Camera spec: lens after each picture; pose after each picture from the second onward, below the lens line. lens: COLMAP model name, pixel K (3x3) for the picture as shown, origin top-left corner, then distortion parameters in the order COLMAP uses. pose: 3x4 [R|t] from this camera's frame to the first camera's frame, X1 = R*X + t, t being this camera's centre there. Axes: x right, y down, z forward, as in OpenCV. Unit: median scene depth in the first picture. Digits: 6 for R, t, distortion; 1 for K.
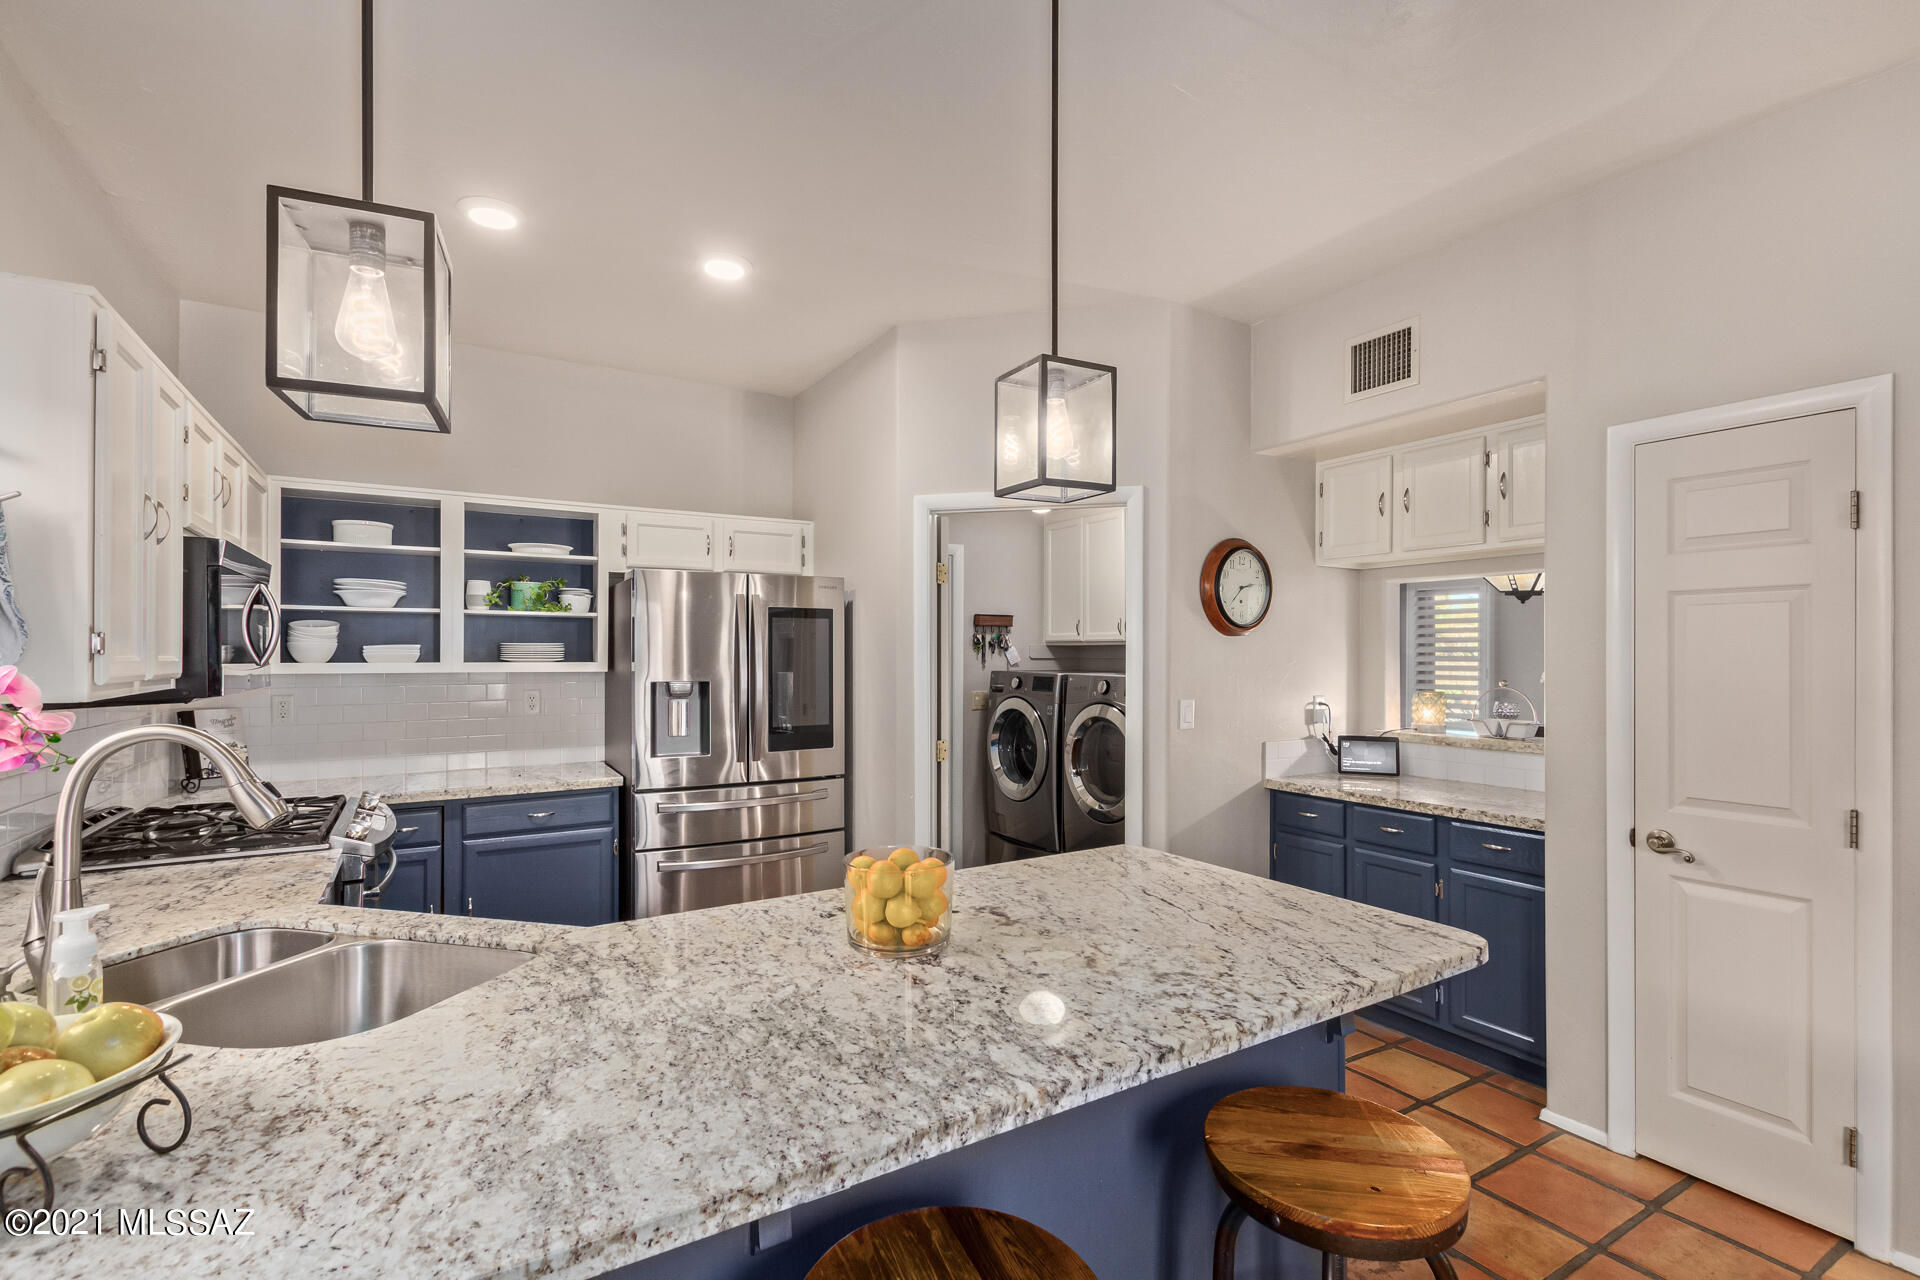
lens RADIAL K [[879.1, 0, 958.7], [0, 879.1, 651.6], [0, 0, 1]] dist [0.007116, -0.000301]
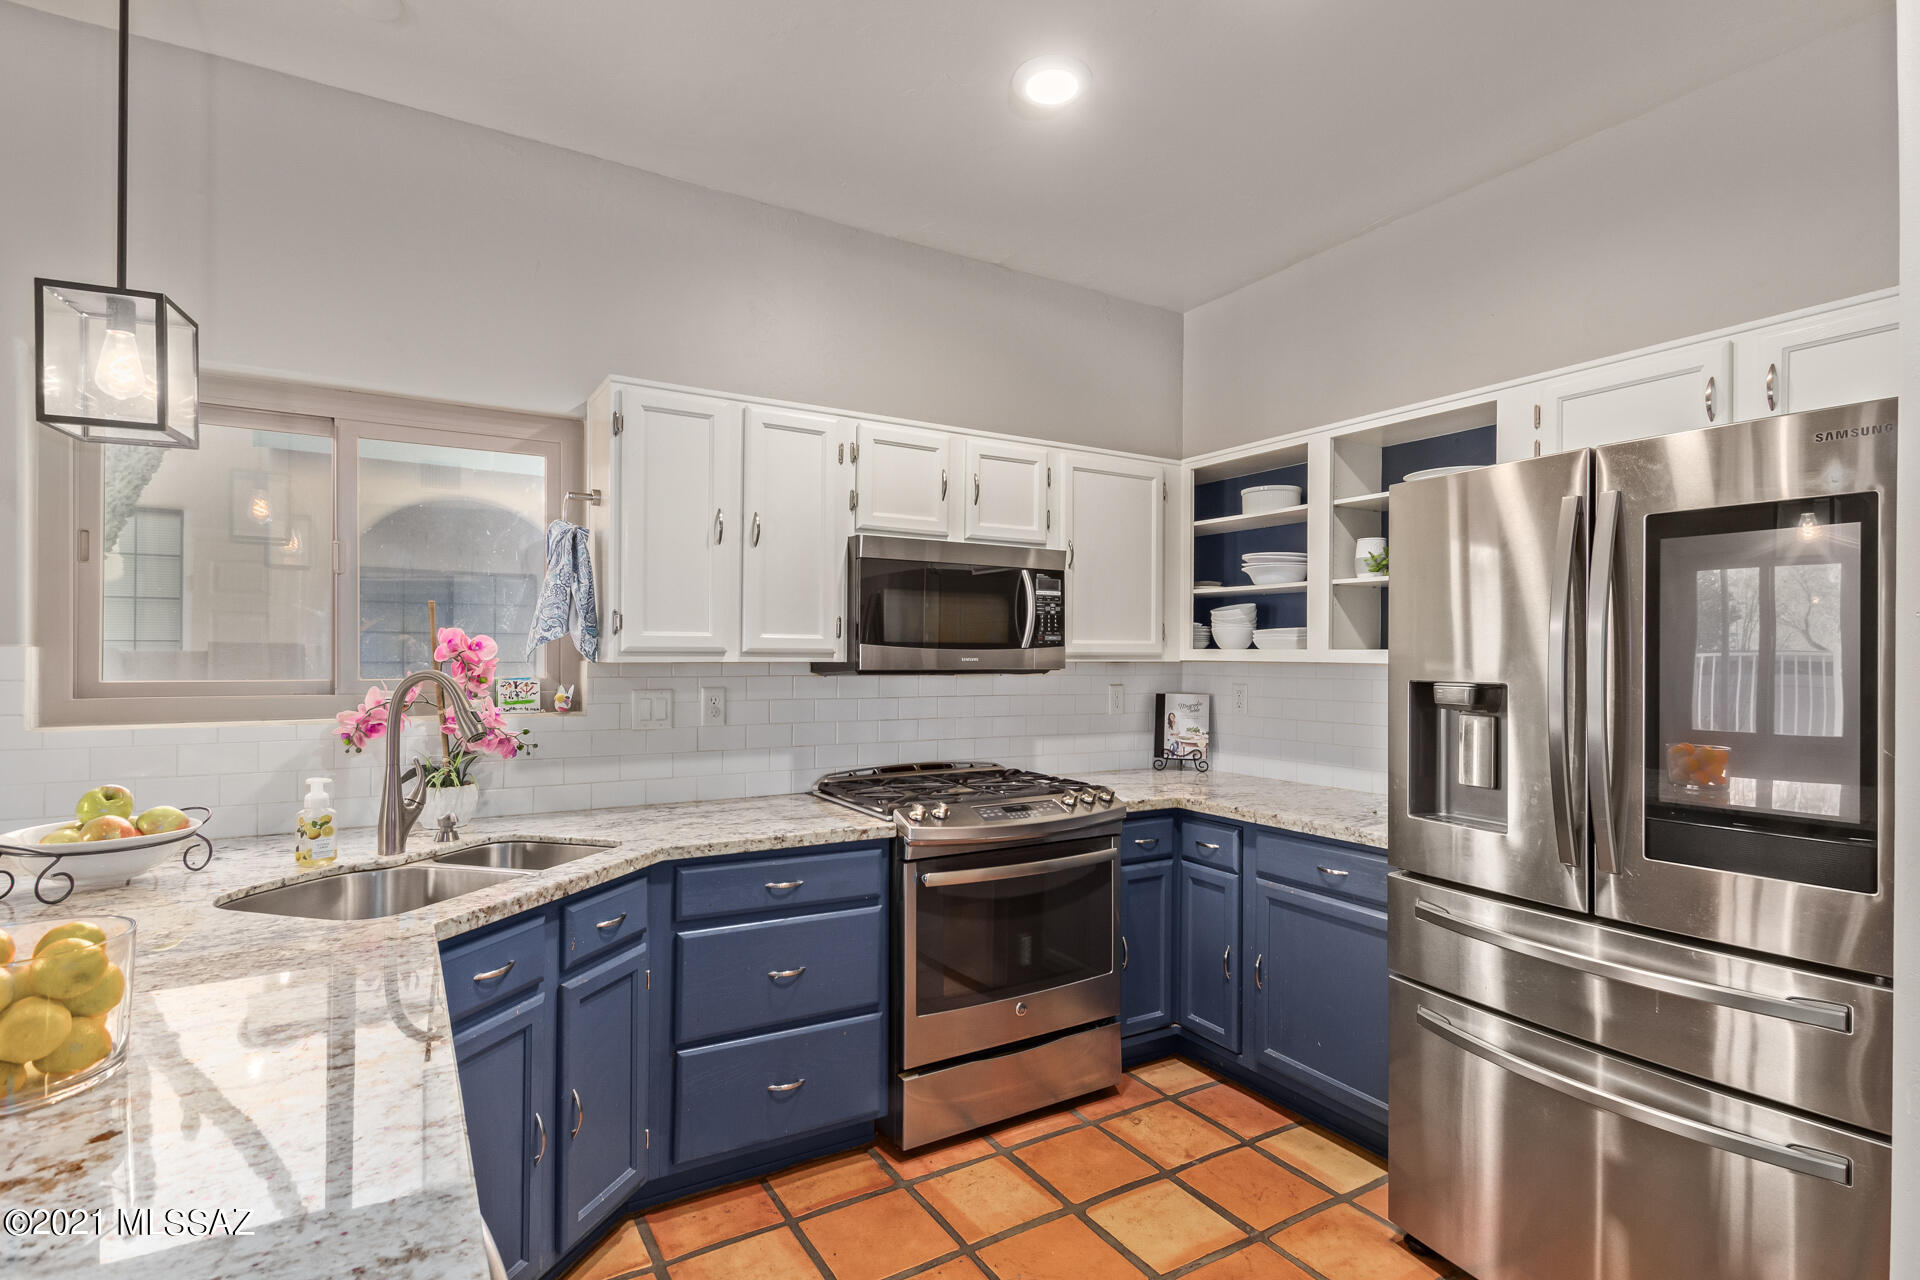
lens RADIAL K [[919.3, 0, 957.8], [0, 919.3, 651.0], [0, 0, 1]] dist [0.001695, -0.000267]
pose [[0.007827, -0.003232, -0.999964, 0.240340], [-0.002910, 0.999990, -0.003255, 0.018436], [0.999965, 0.002935, 0.007818, 0.713004]]
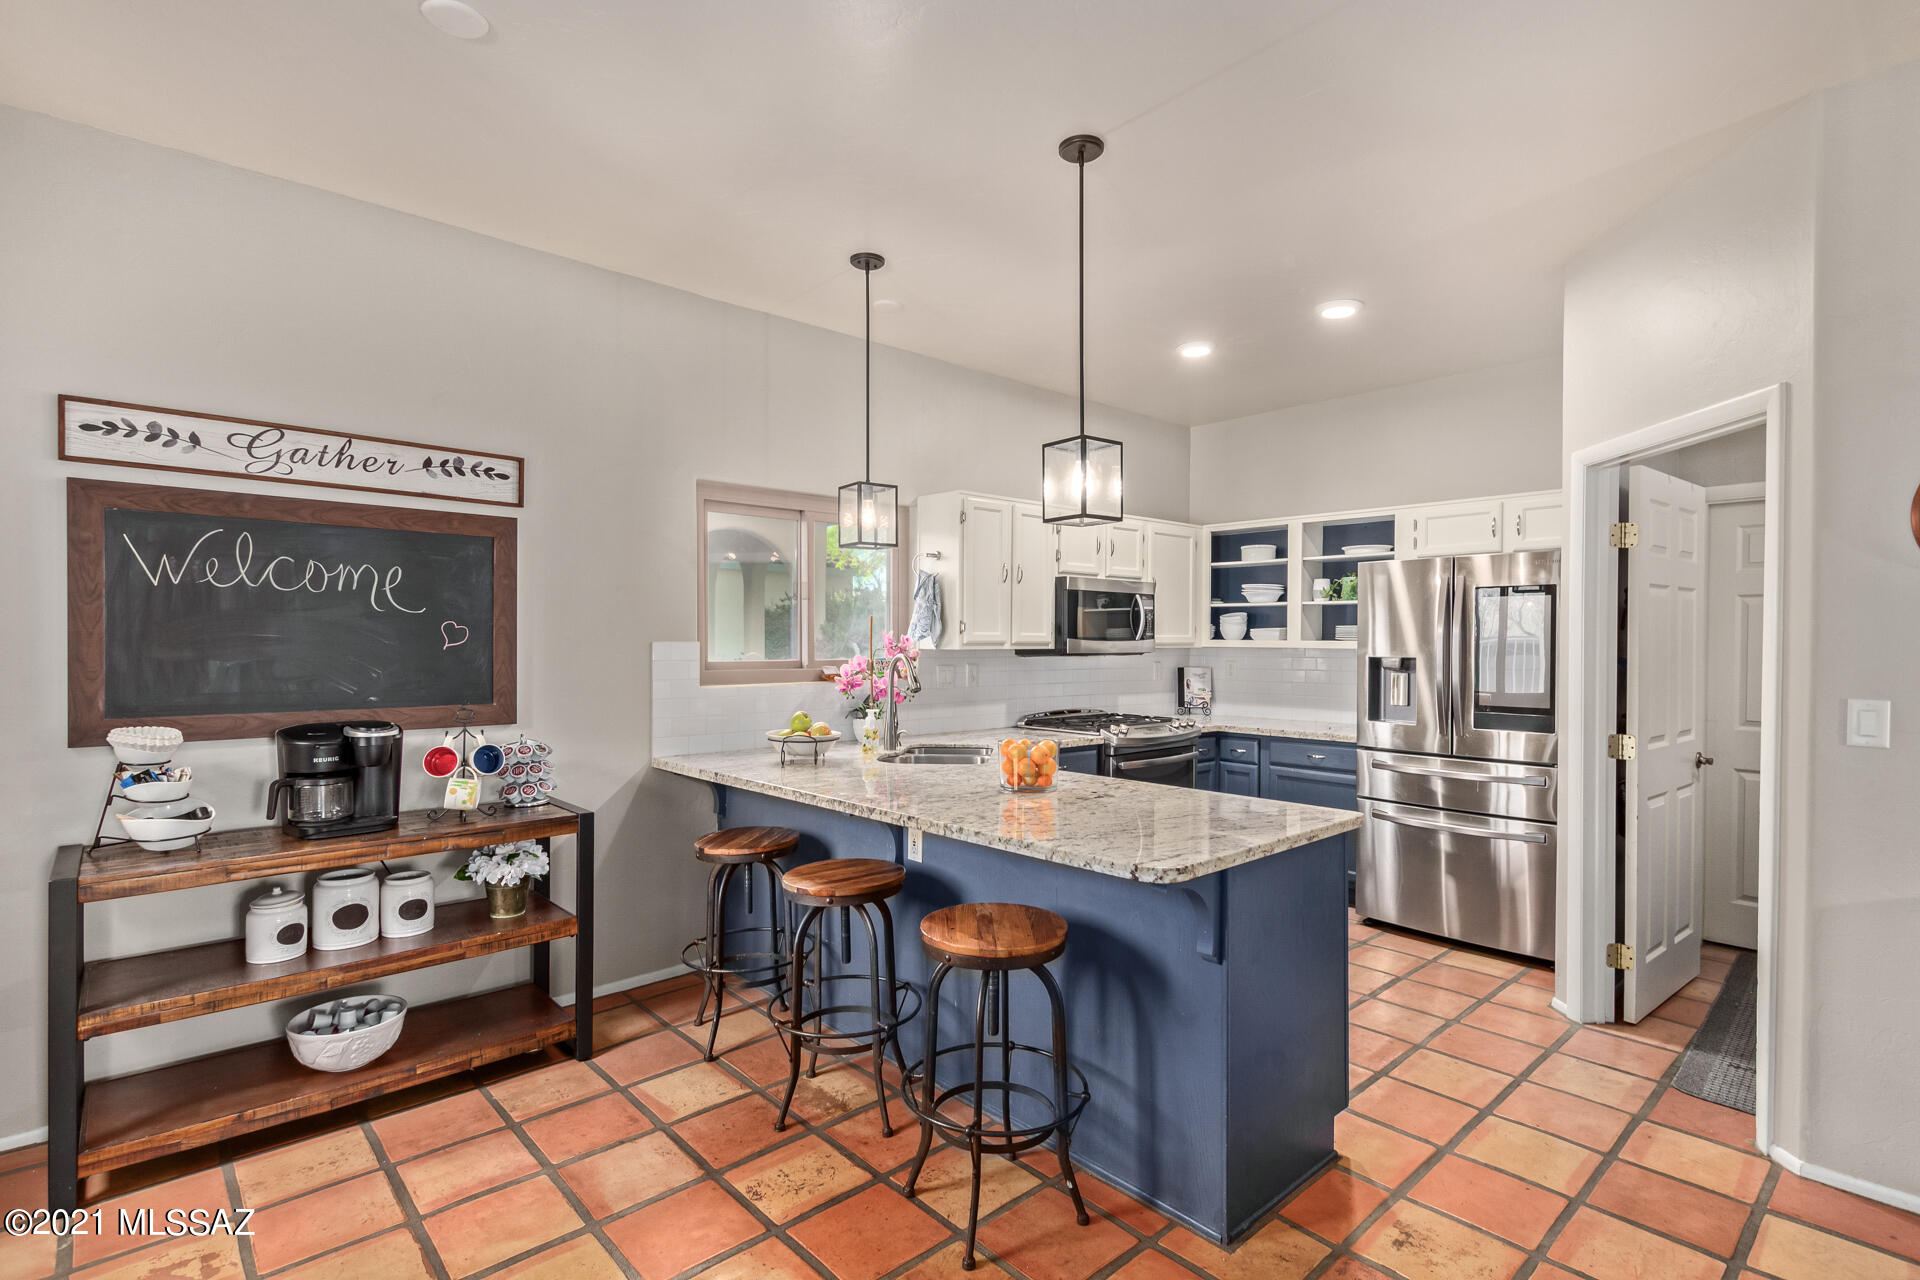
lens RADIAL K [[909.8, 0, 963.6], [0, 909.8, 651.5], [0, 0, 1]] dist [0.003568, 0.000011]
pose [[0.192649, 0.014157, -0.981166, 0.762026], [-0.001636, 0.999899, 0.014107, 0.010831], [0.981266, -0.001113, 0.192652, 0.228516]]
